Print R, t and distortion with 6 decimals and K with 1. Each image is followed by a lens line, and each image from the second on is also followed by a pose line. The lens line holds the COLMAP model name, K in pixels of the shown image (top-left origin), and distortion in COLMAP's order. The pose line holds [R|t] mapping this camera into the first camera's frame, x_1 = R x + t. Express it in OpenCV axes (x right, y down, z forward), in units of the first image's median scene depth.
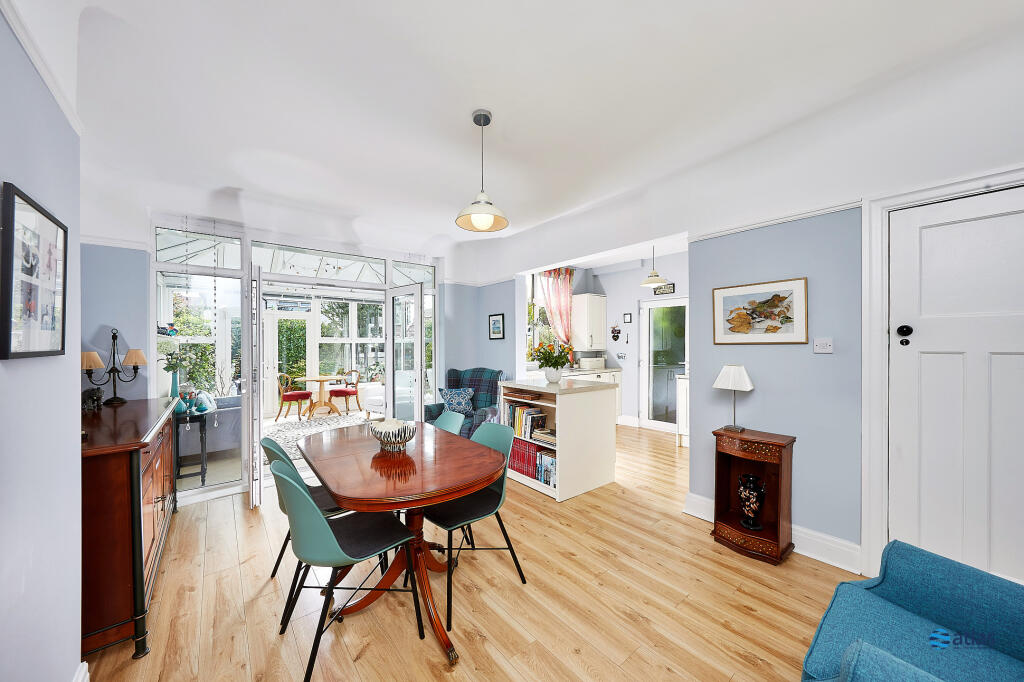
lens RADIAL K [[350.8, 0, 501.5], [0, 350.8, 344.8], [0, 0, 1]] dist [-0.002125, -0.000141]
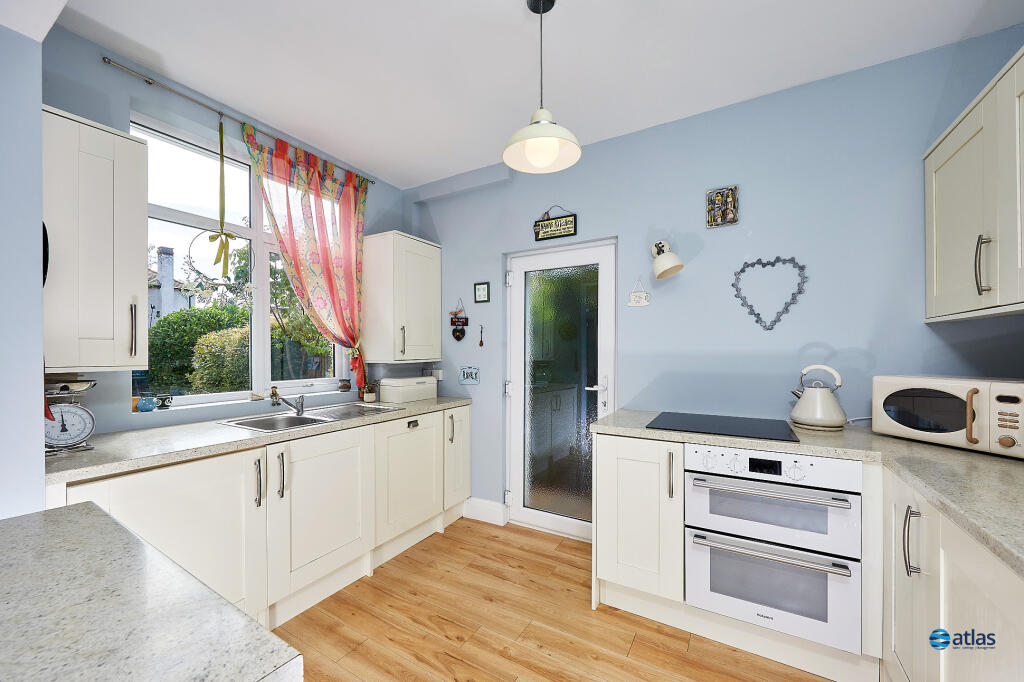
lens RADIAL K [[391.5, 0, 501.5], [0, 391.5, 354.2], [0, 0, 1]] dist [0.018898, 0.000060]
pose [[0.943878, 0.003245, 0.330280, 0.206431], [-0.003820, 0.999992, 0.001093, 0.005541], [-0.330273, -0.002293, 0.943883, 0.487138]]
